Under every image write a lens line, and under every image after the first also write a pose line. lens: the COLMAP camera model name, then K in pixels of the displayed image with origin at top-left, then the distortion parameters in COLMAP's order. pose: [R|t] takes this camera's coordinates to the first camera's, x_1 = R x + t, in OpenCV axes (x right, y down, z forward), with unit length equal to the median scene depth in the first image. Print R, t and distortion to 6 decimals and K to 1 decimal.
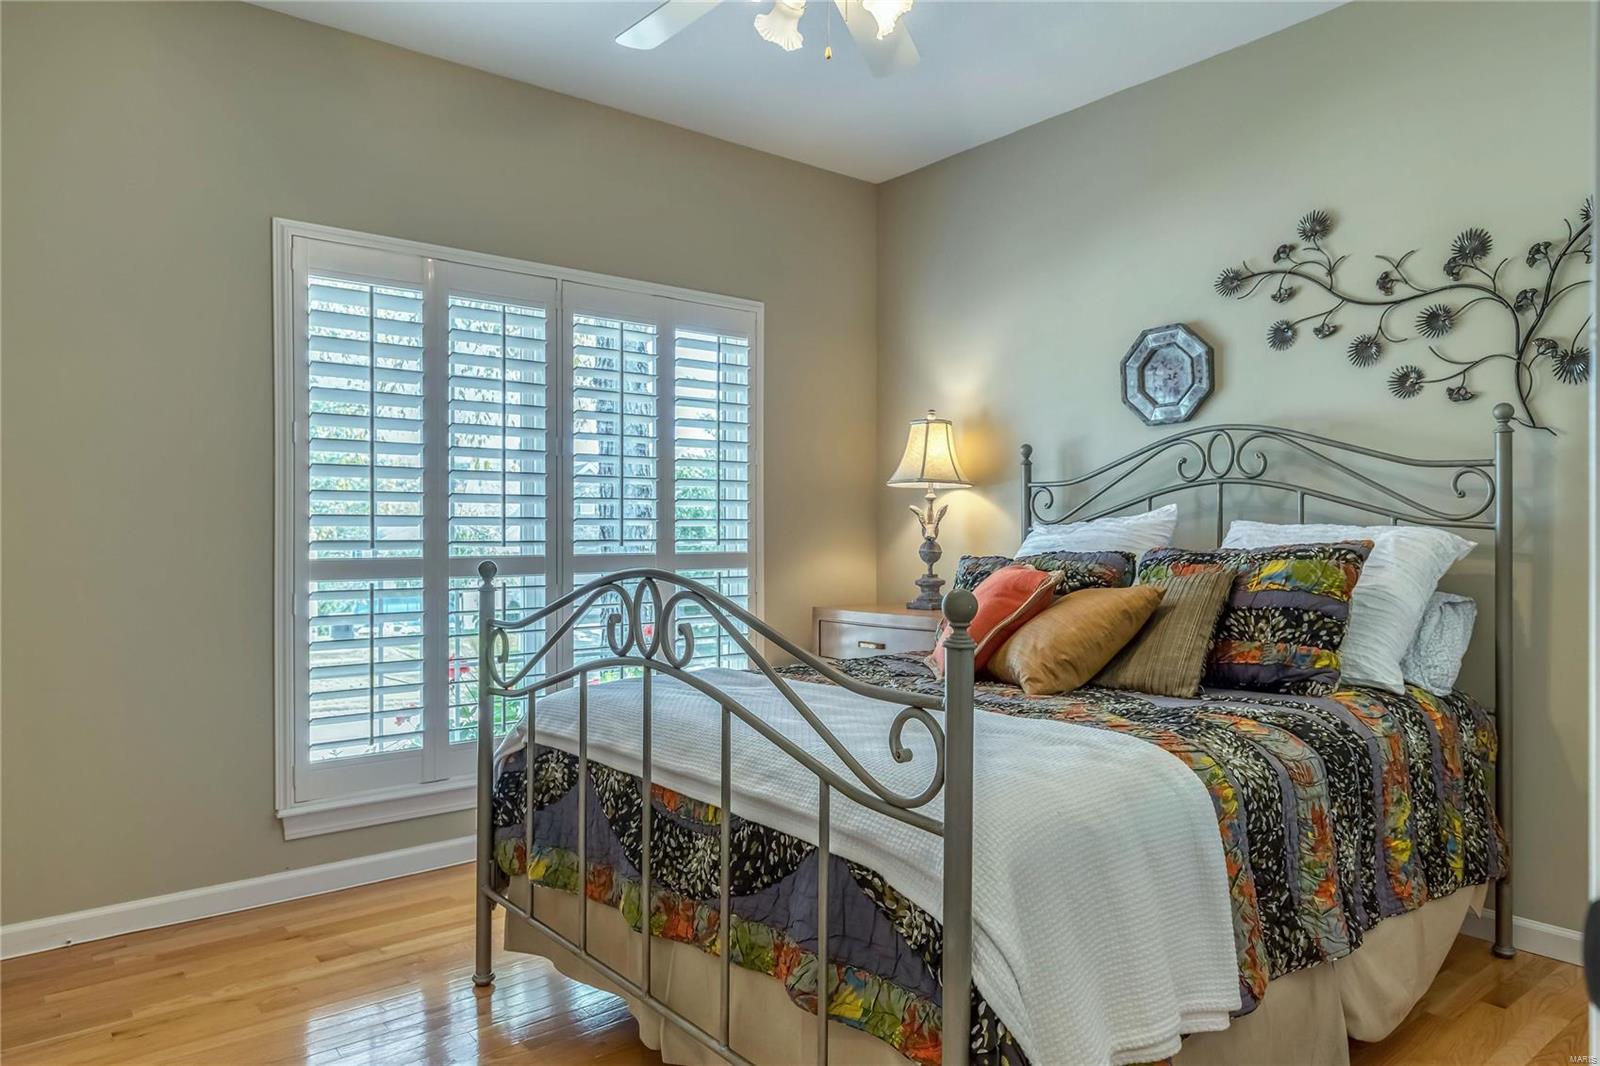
lens RADIAL K [[1052.8, 0, 803.1], [0, 1052.8, 527.3], [0, 0, 1]] dist [0.004939, 0.002422]
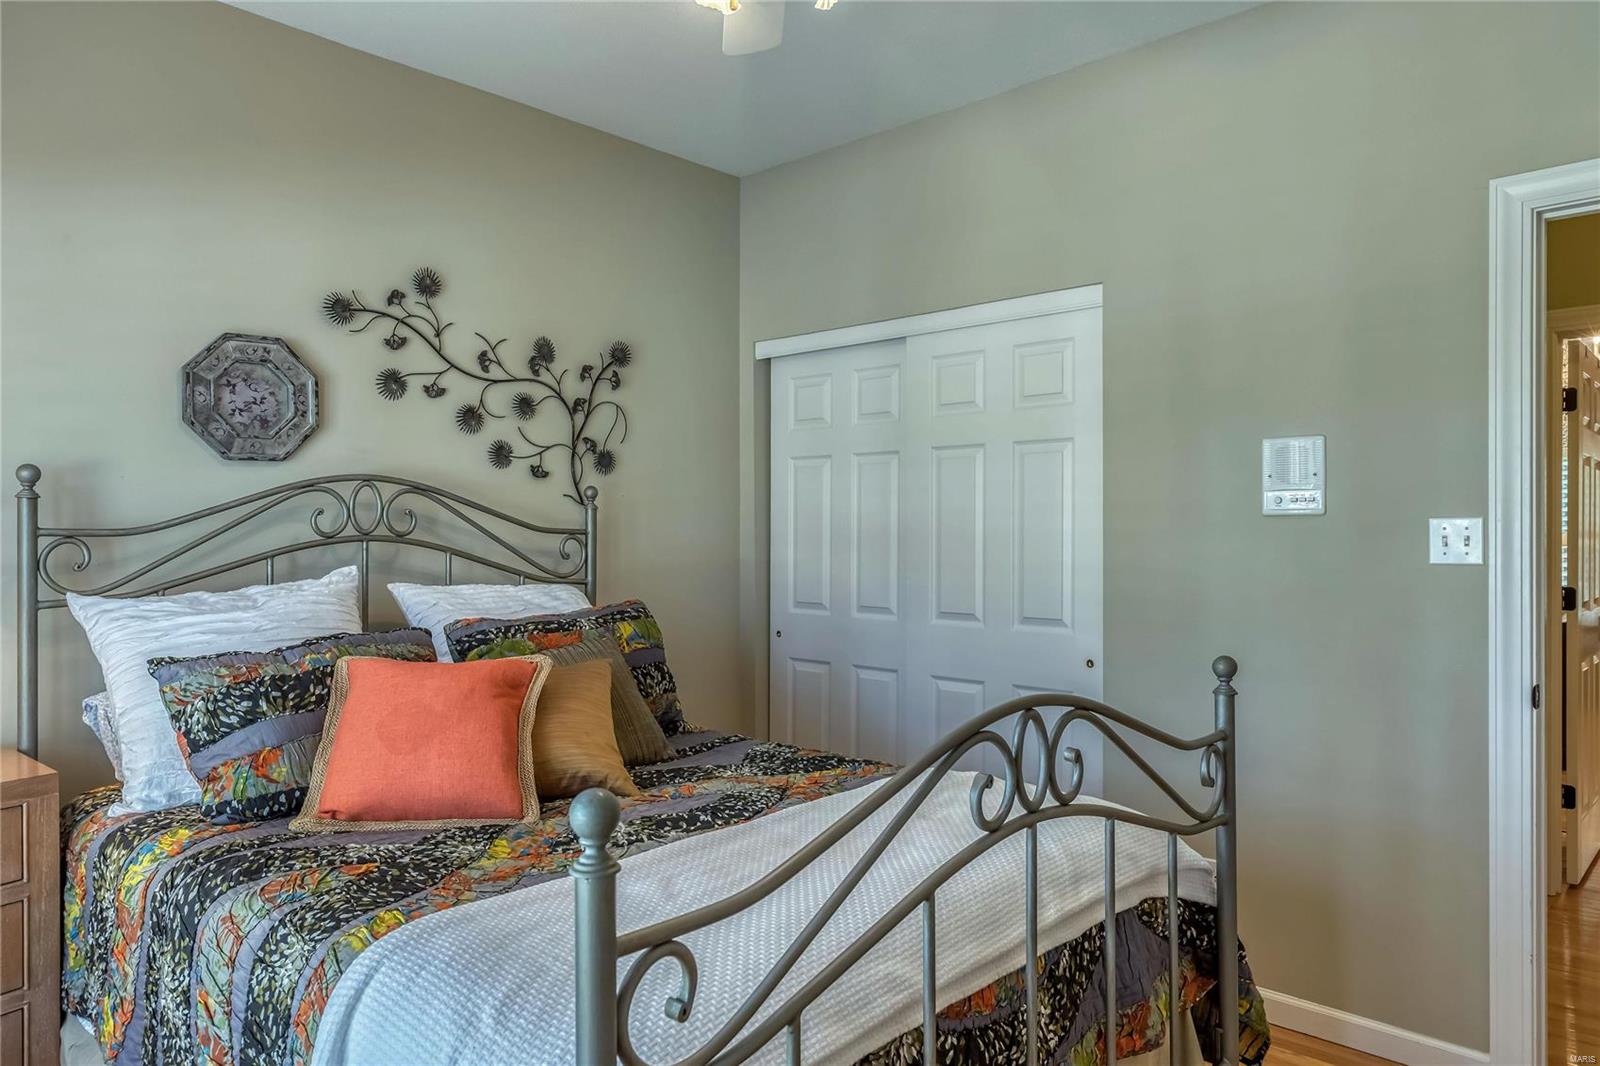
lens RADIAL K [[1052.8, 0, 803.4], [0, 1052.8, 538.6], [0, 0, 1]] dist [0.004939, 0.002422]
pose [[-0.130696, 0.000037, 0.991423, -0.593876], [-0.007624, 0.999970, -0.001042, -0.050173], [-0.991393, -0.007695, -0.130691, 0.842225]]
